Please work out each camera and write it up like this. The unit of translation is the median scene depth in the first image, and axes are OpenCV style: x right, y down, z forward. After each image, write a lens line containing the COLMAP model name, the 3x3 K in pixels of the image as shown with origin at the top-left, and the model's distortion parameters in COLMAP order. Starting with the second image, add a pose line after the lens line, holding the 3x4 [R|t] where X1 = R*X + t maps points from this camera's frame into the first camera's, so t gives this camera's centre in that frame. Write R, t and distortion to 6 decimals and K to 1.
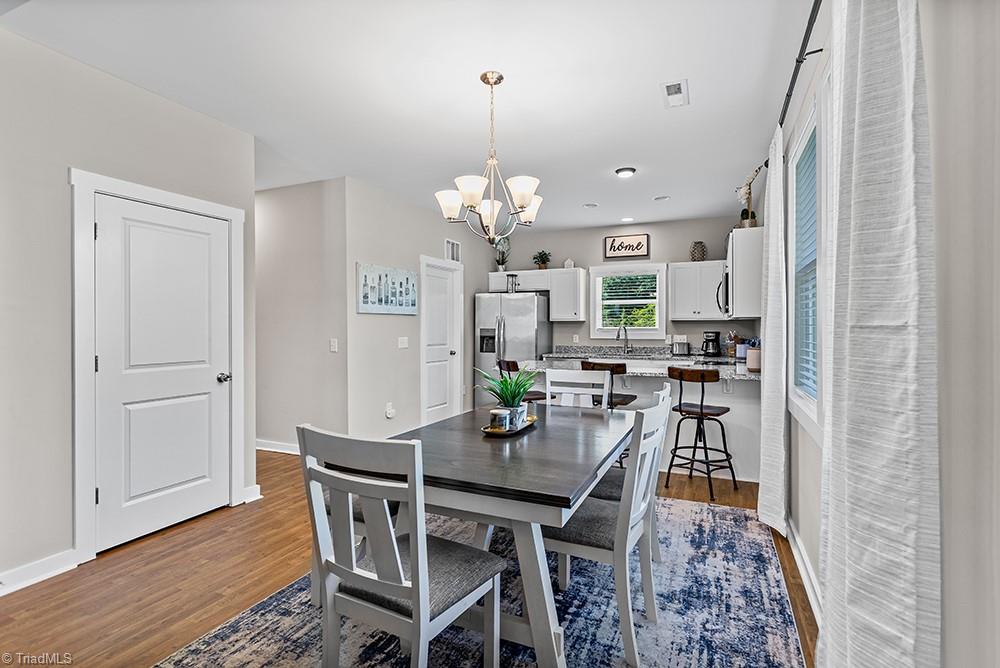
lens RADIAL K [[469.8, 0, 499.5], [0, 469.8, 331.0], [0, 0, 1]] dist [0.004186, -0.000332]
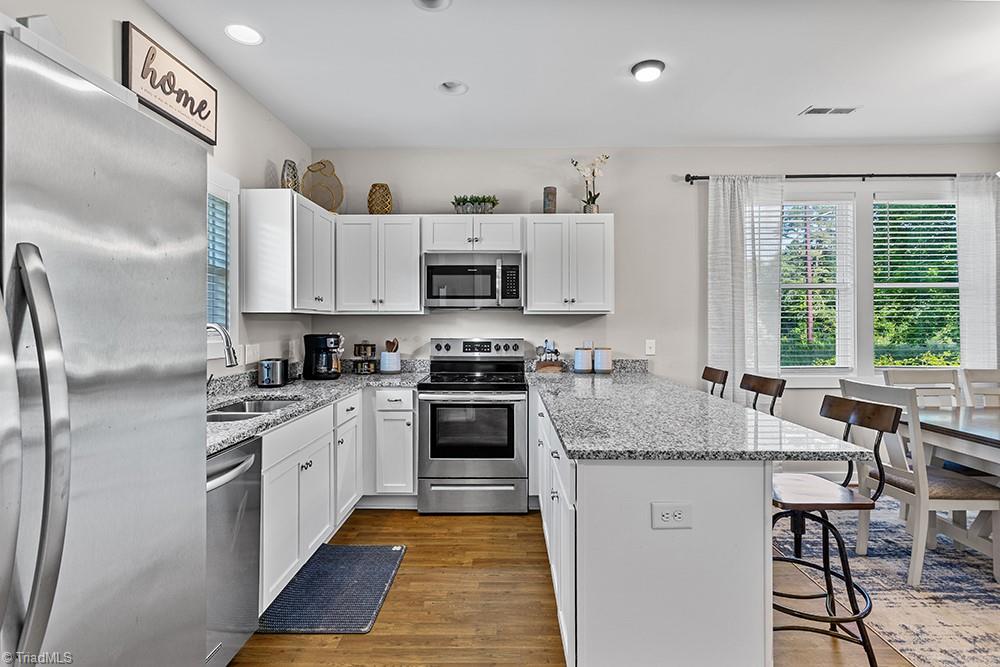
lens RADIAL K [[469.8, 0, 503.6], [0, 469.8, 311.4], [0, 0, 1]] dist [0.004186, -0.000332]
pose [[-0.387229, 0.025073, 0.921643, -0.135475], [0.012531, 0.999681, -0.021931, -0.009977], [-0.921899, 0.003057, -0.387419, 0.924854]]
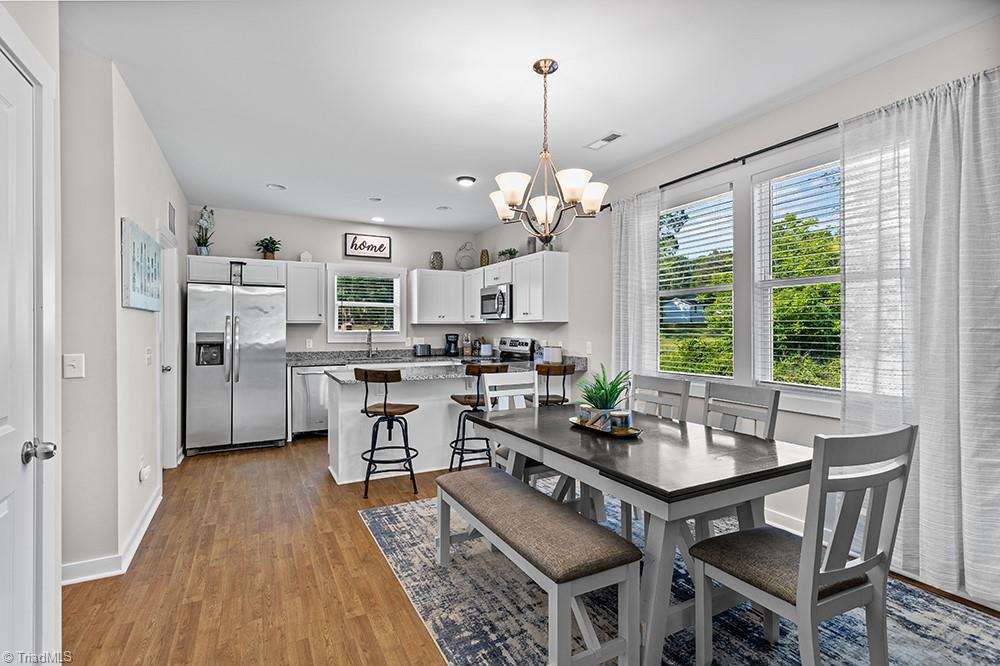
lens RADIAL K [[469.8, 0, 504.2], [0, 469.8, 329.1], [0, 0, 1]] dist [0.004186, -0.000332]
pose [[0.610244, -0.001095, 0.792213, -0.326148], [0.009682, 0.999935, -0.006077, -0.002244], [-0.792155, 0.011379, 0.610214, 0.197623]]
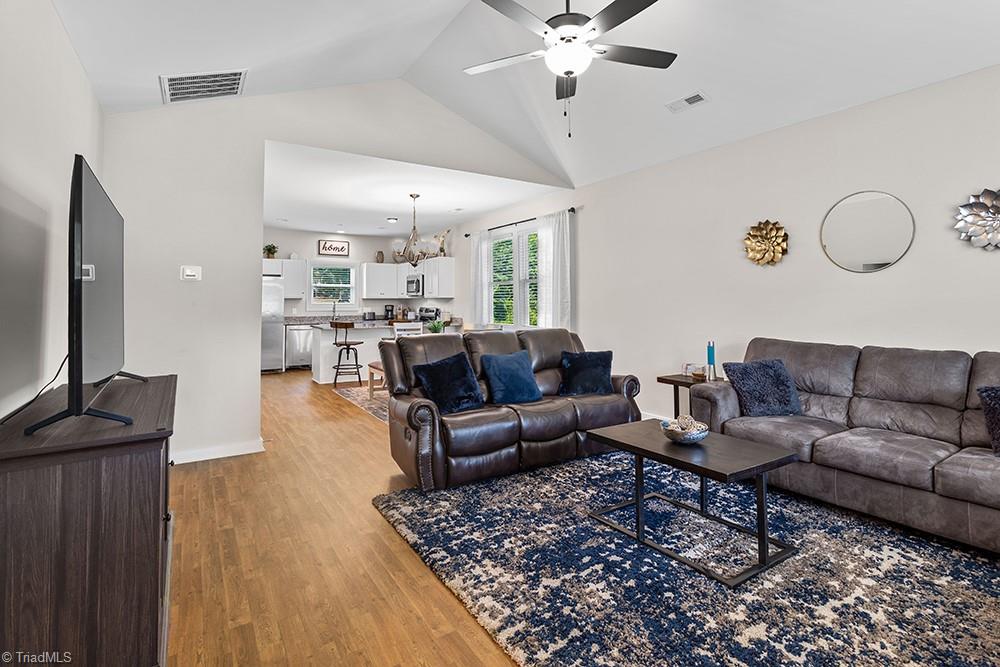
lens RADIAL K [[469.8, 0, 510.6], [0, 469.8, 281.4], [0, 0, 1]] dist [0.004186, -0.000332]
pose [[0.528290, 0.034436, 0.848366, -0.699771], [0.011494, 0.998796, -0.047699, 0.001403], [-0.848986, 0.034950, 0.527258, -0.255560]]
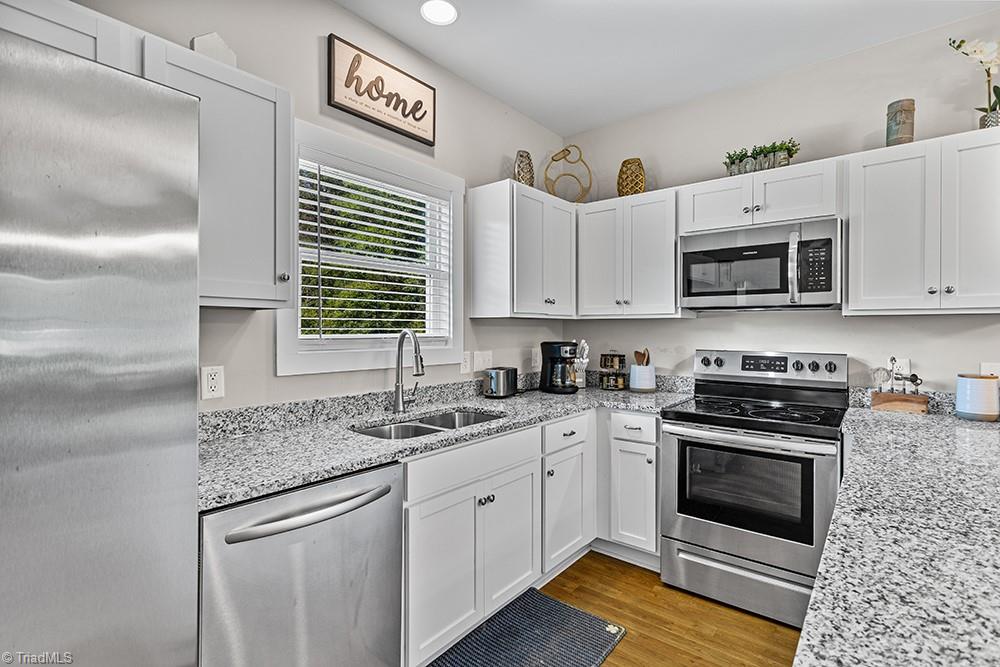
lens RADIAL K [[469.8, 0, 512.2], [0, 469.8, 327.3], [0, 0, 1]] dist [0.004186, -0.000332]
pose [[0.256692, 0.006171, 0.966473, -0.035410], [0.009482, 0.999915, -0.008902, -0.009064], [-0.966447, 0.011449, 0.256612, 0.837093]]
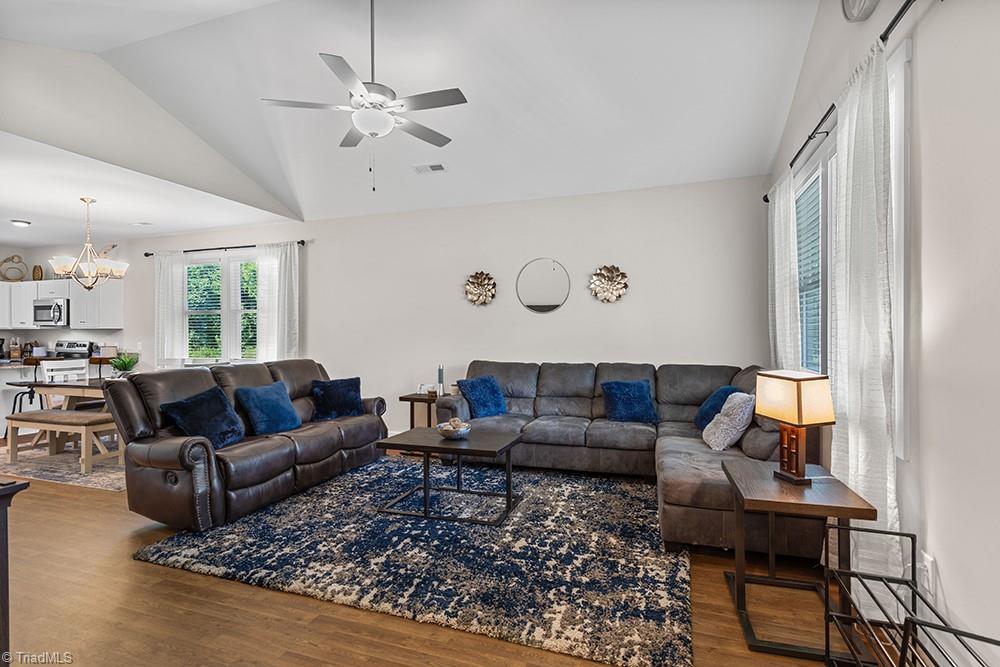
lens RADIAL K [[469.8, 0, 485.2], [0, 469.8, 330.2], [0, 0, 1]] dist [0.004186, -0.000332]
pose [[-0.074722, 0.005226, 0.997191, -0.799746], [0.012502, 0.999913, -0.004304, 0.001413], [-0.997126, 0.012145, -0.074781, -0.171128]]
